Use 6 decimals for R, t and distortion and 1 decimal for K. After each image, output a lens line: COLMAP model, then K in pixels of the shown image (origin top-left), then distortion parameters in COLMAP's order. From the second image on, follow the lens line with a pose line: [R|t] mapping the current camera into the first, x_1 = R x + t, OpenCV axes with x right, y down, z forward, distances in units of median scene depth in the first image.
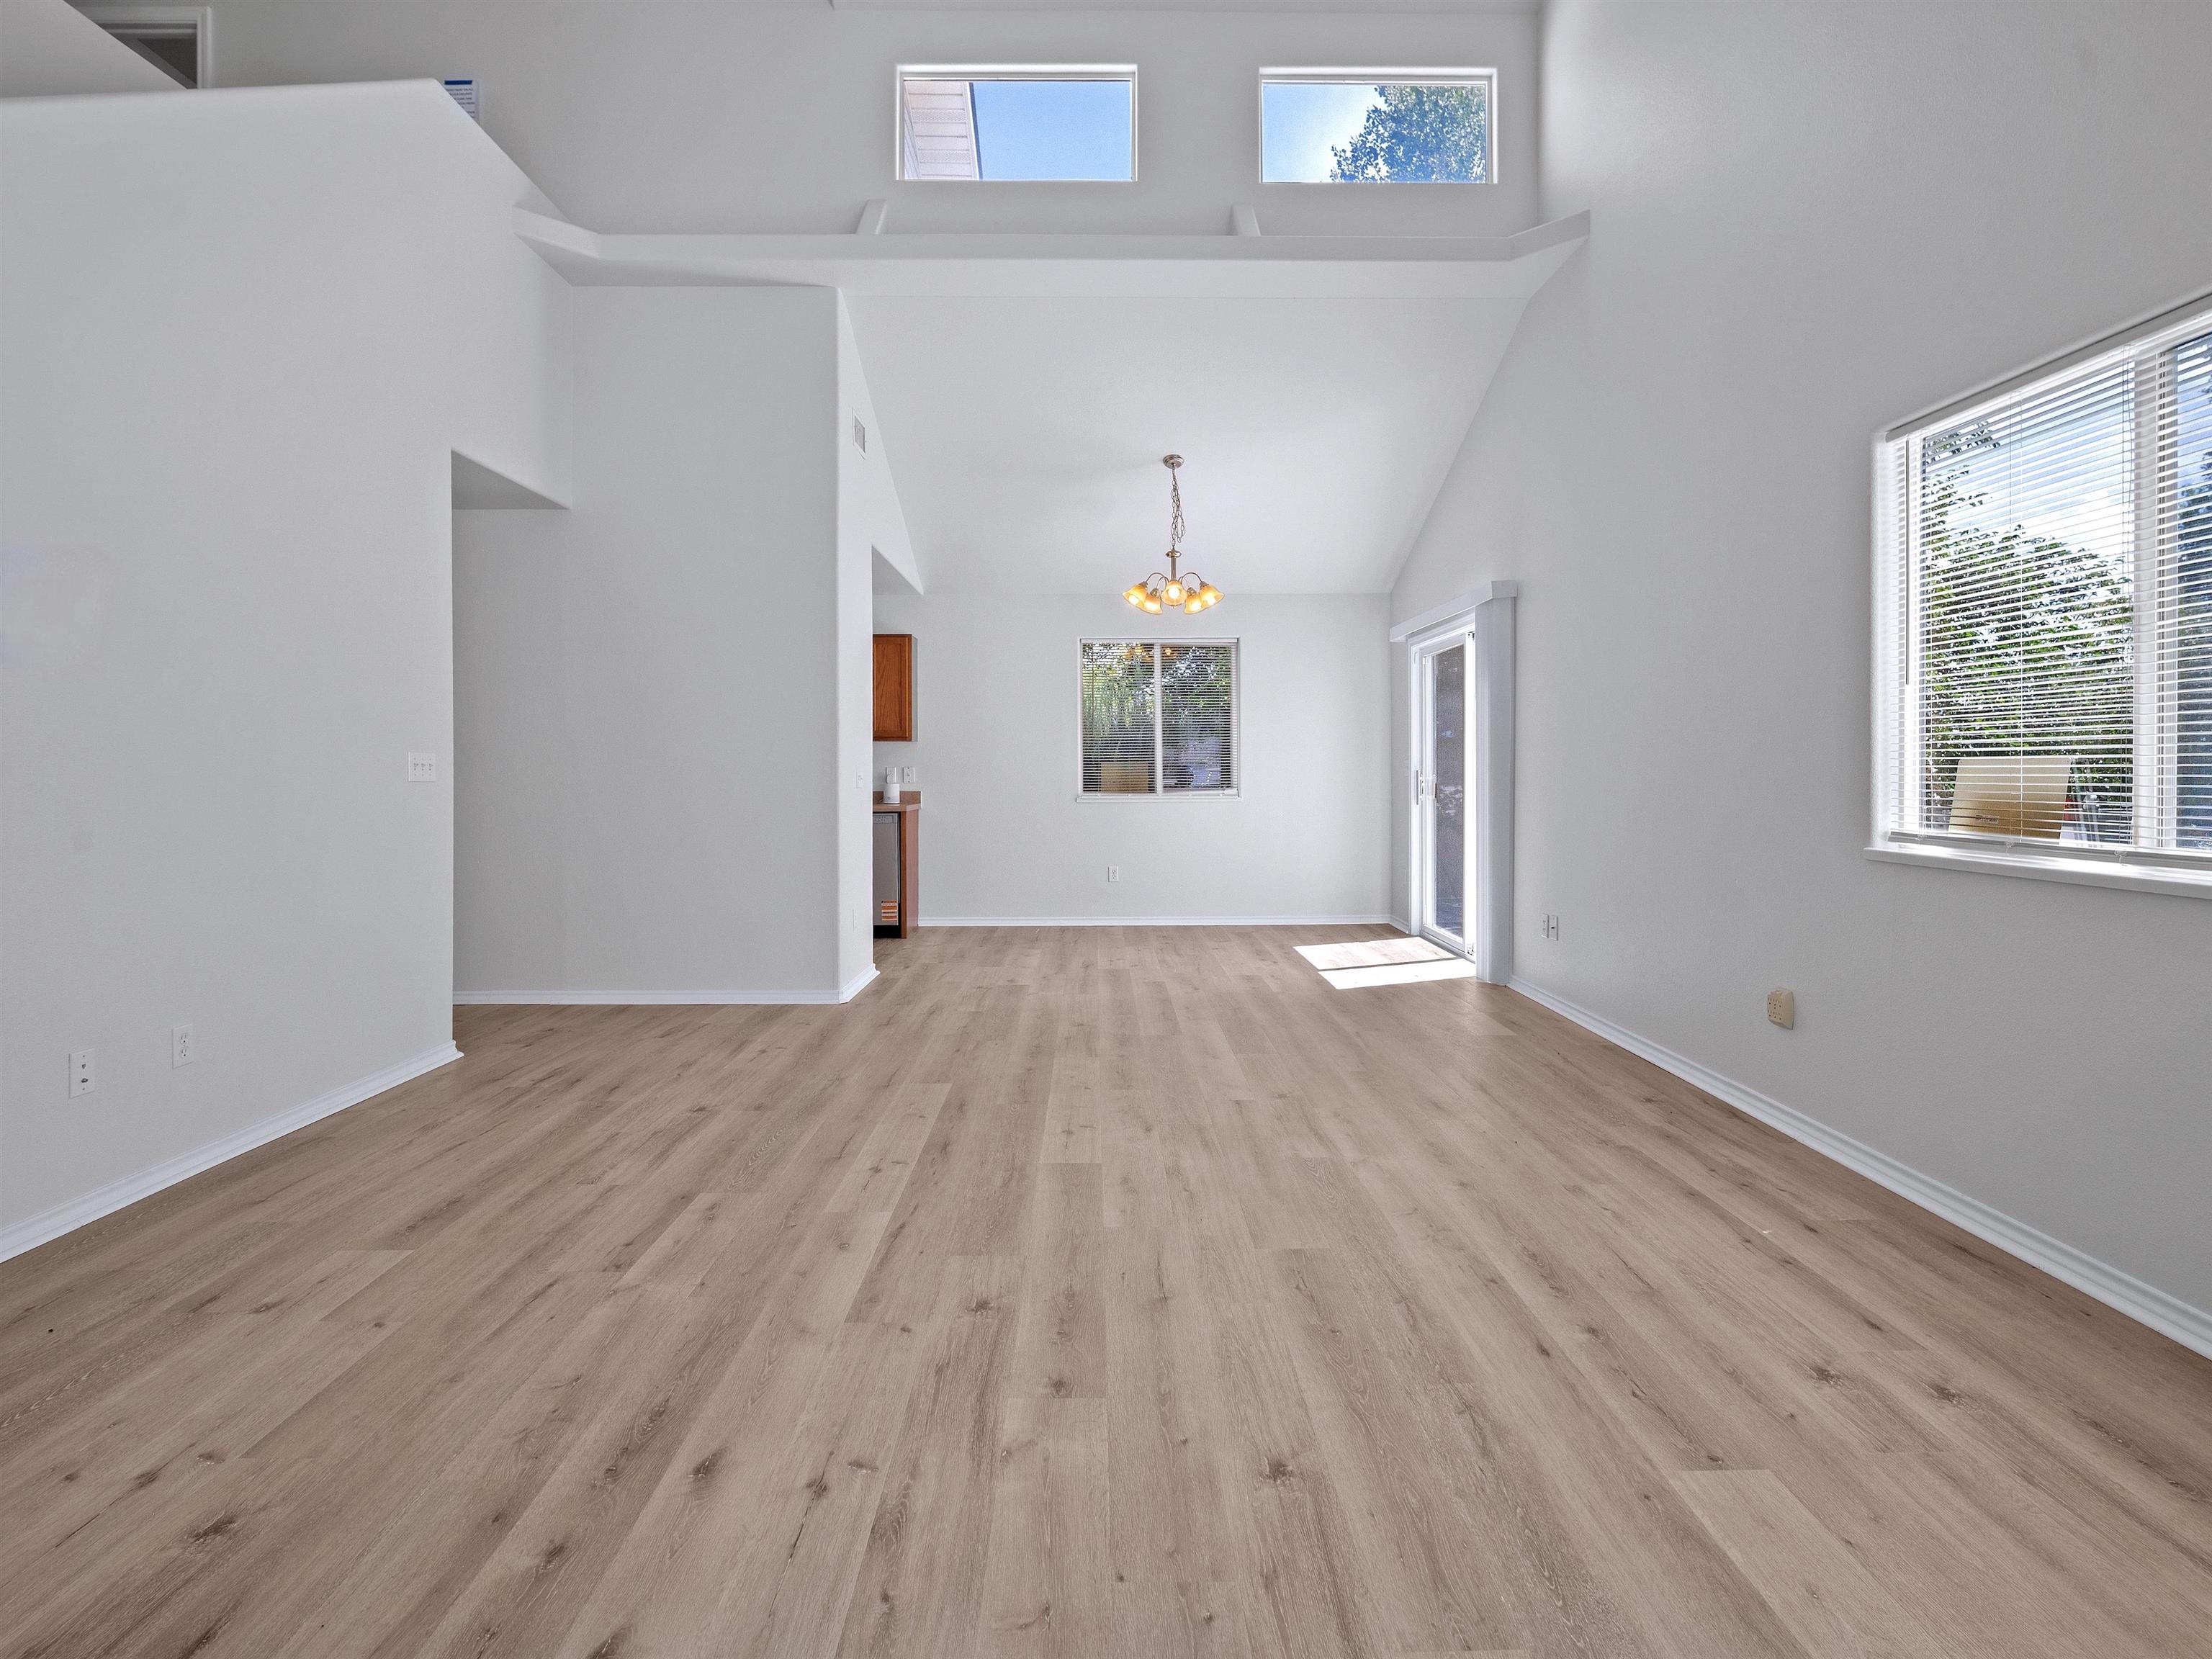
lens RADIAL K [[1111.5, 0, 1109.2], [0, 1111.5, 771.7], [0, 0, 1]] dist [-0.007475, 0.000330]
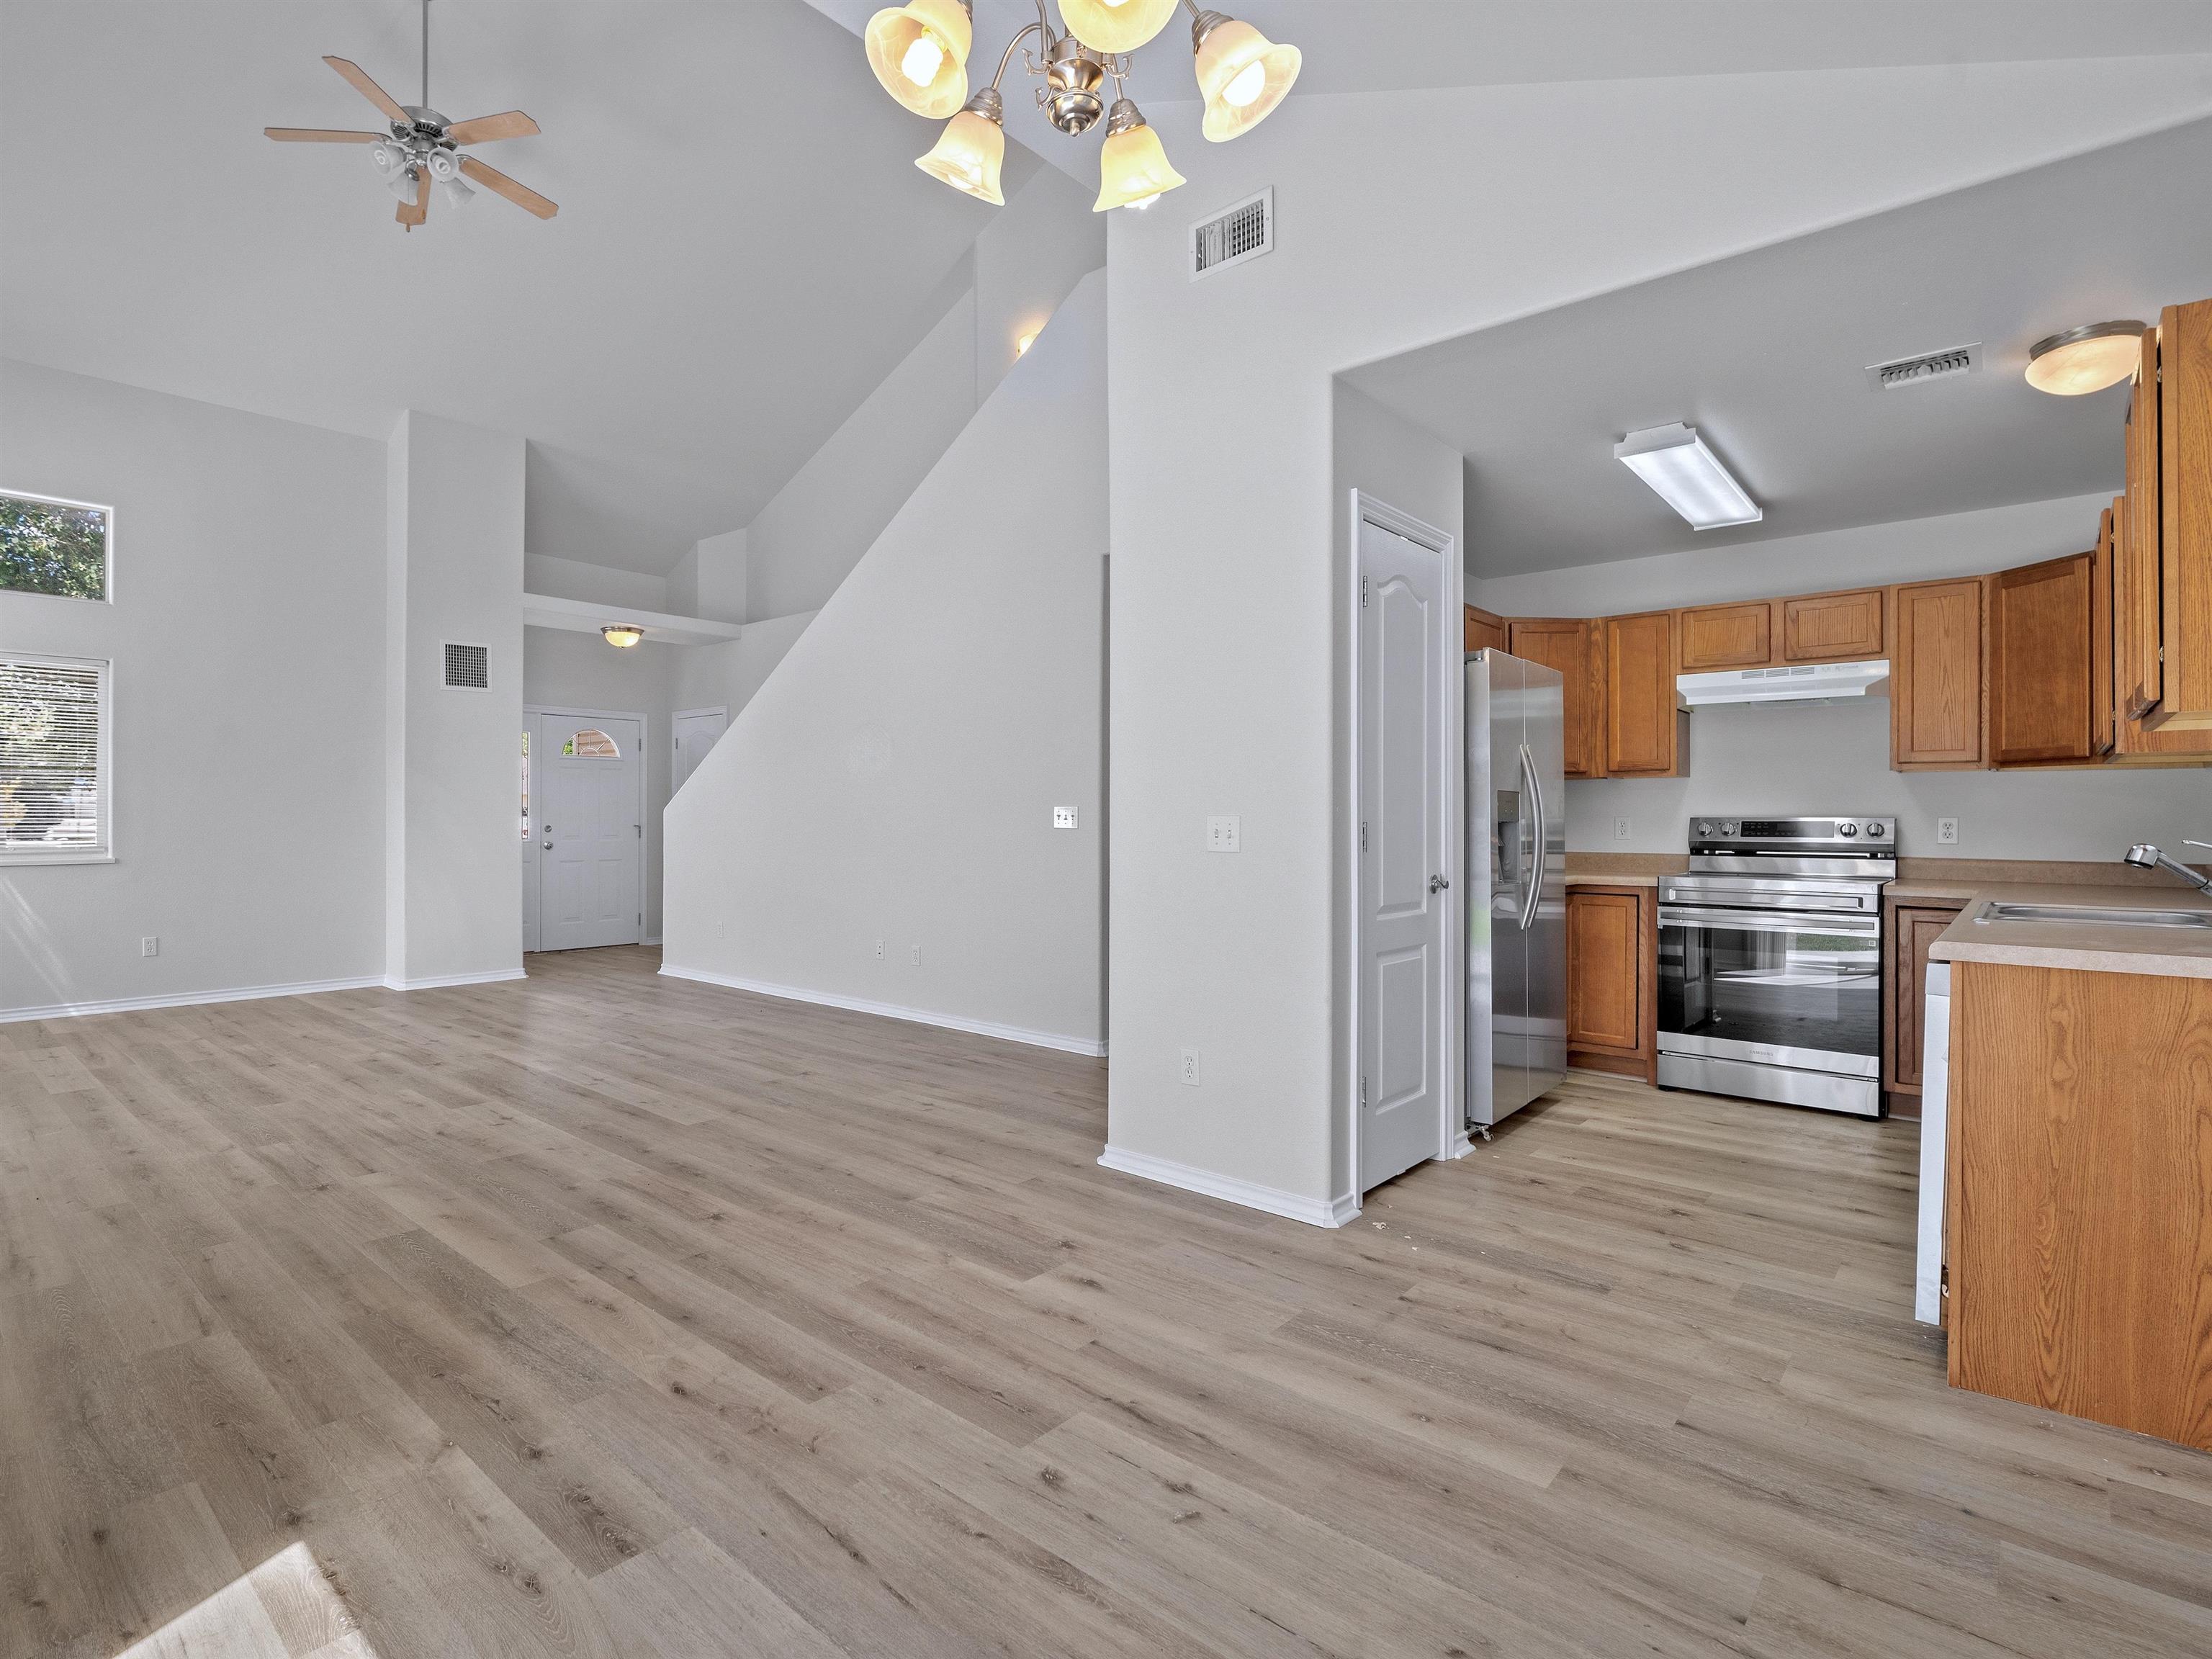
lens RADIAL K [[1104.8, 0, 984.8], [0, 1104.8, 818.9], [0, 0, 1]] dist [-0.011202, 0.001185]
pose [[-0.700760, 0.001131, -0.713396, 0.458192], [-0.000533, 0.999998, 0.002109, -0.006908], [0.713396, 0.001858, -0.700758, 2.222284]]
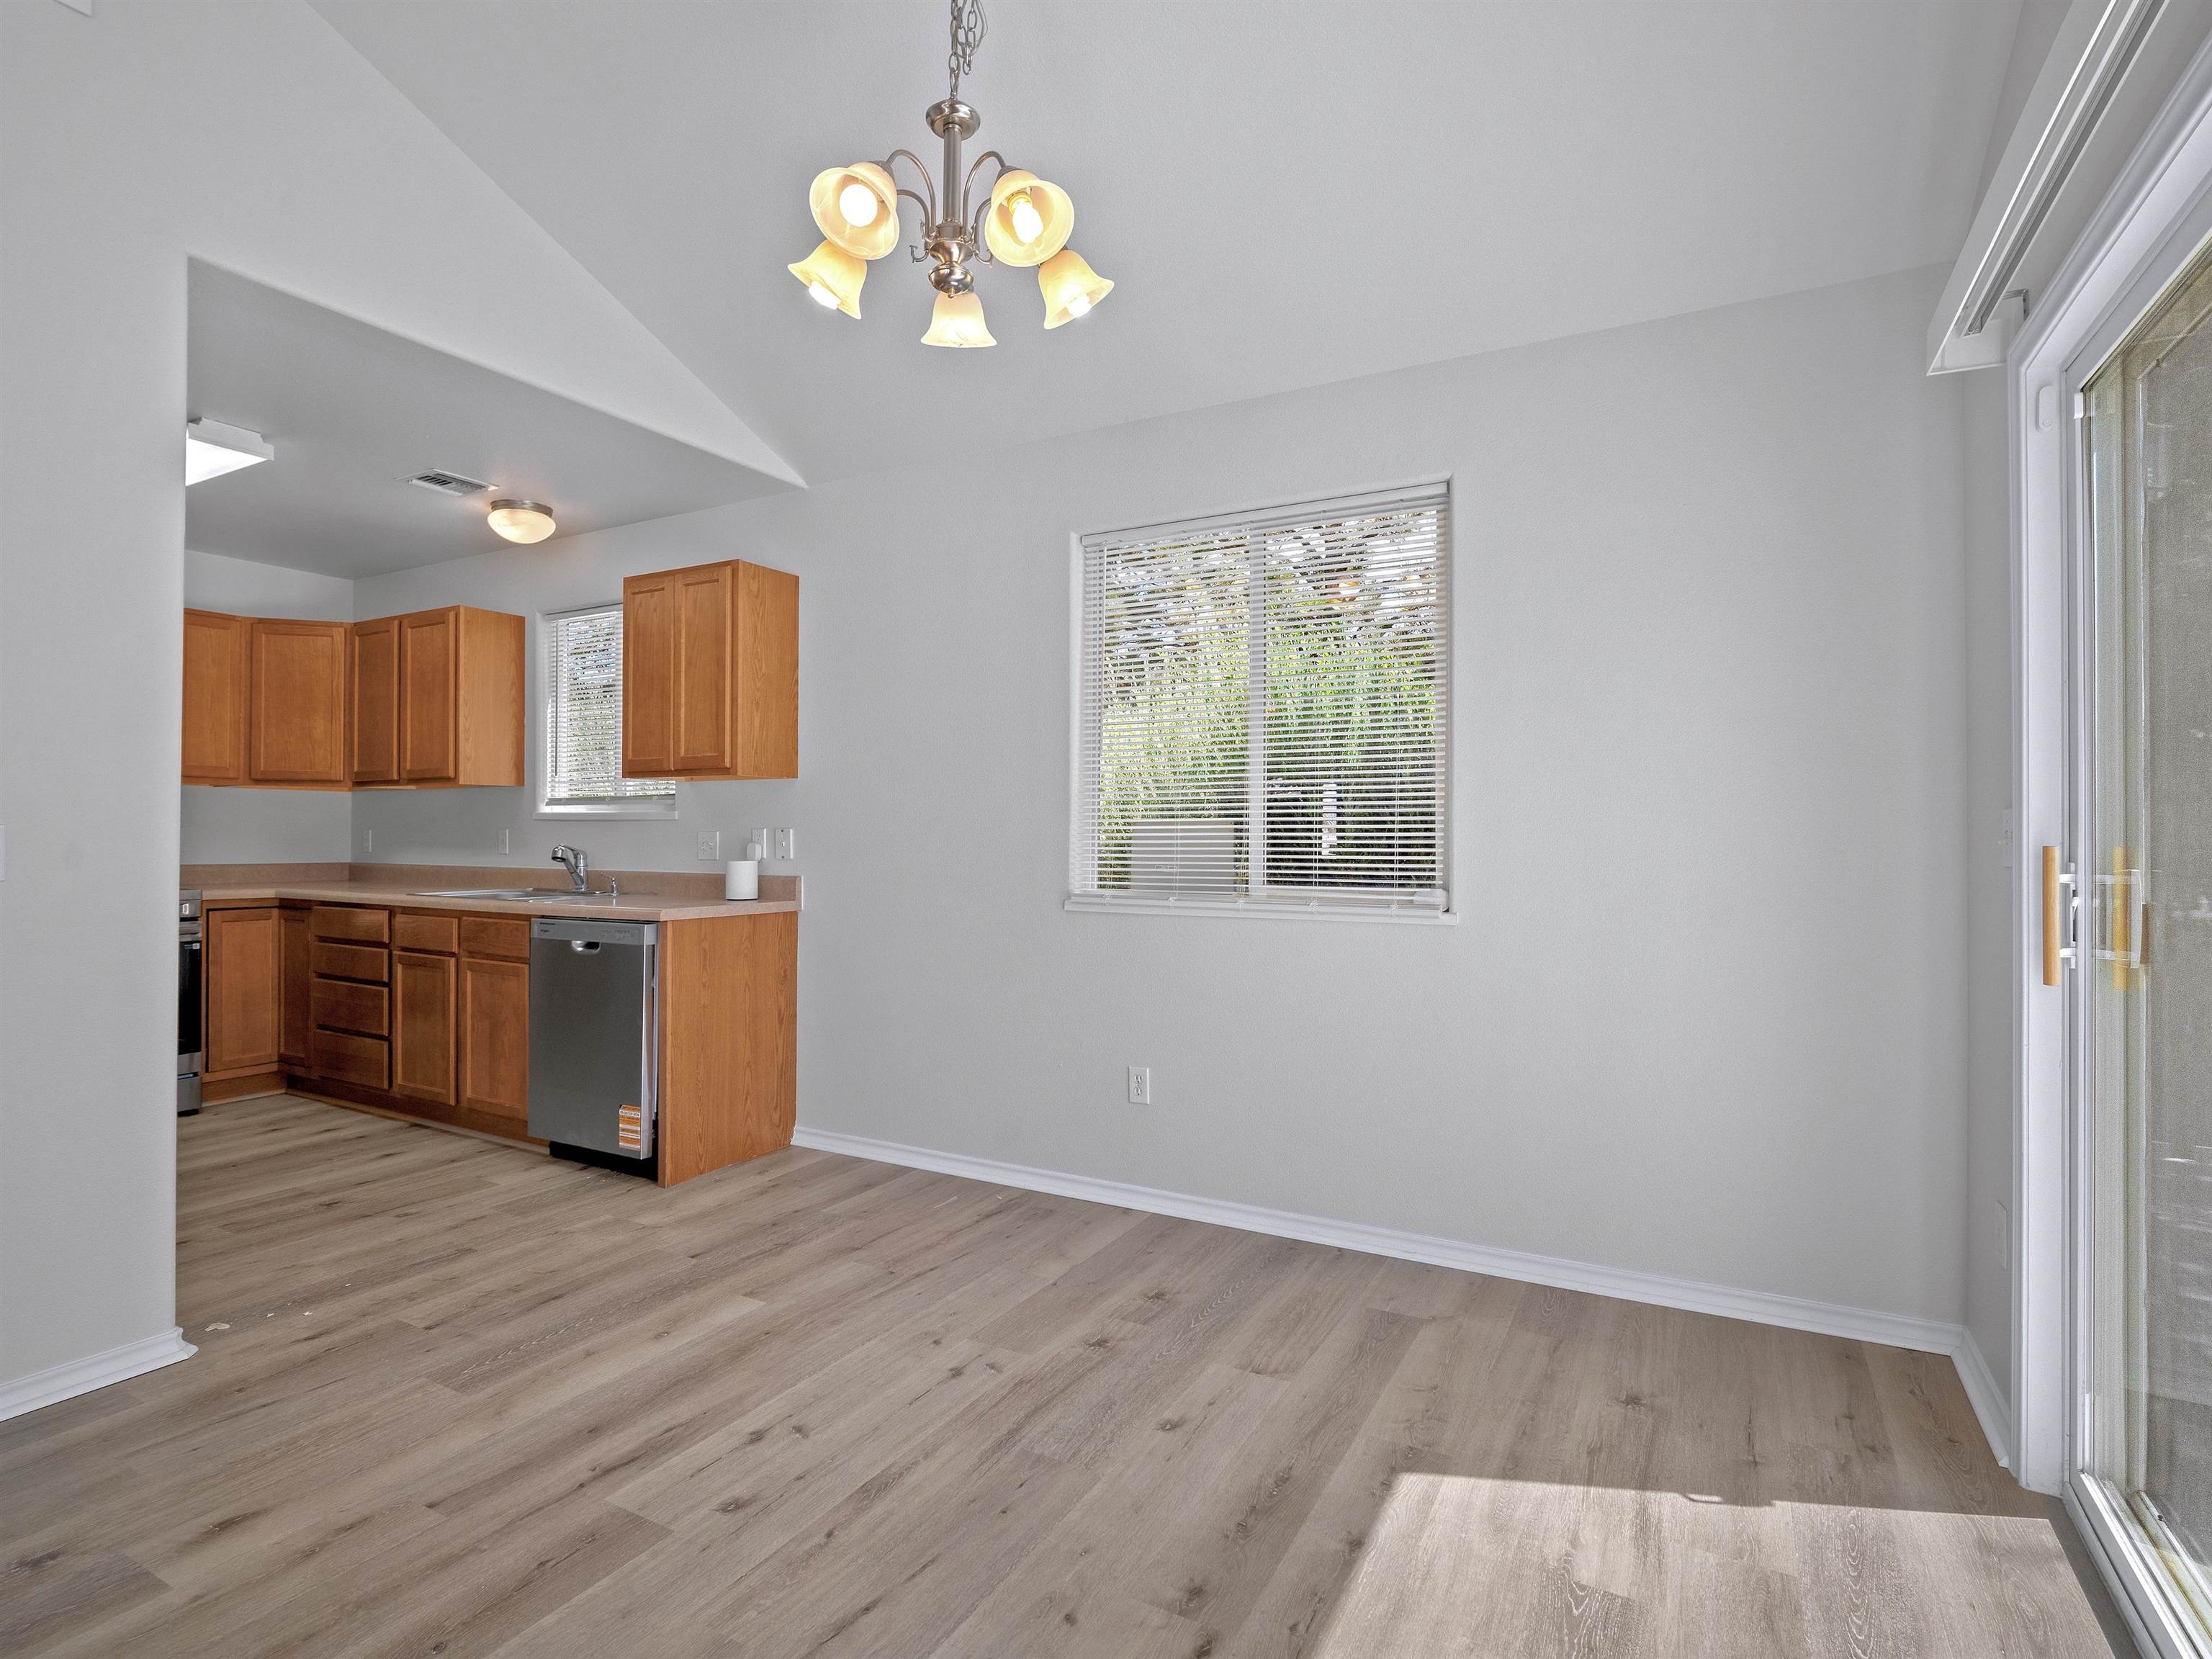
lens RADIAL K [[1109.1, 0, 1106.0], [0, 1109.1, 829.5], [0, 0, 1]] dist [-0.017678, 0.000679]
pose [[0.872440, 0.004436, -0.488701, 0.463783], [-0.006769, 0.999973, -0.003008, -0.007408], [0.488674, 0.005932, 0.872446, 1.476253]]
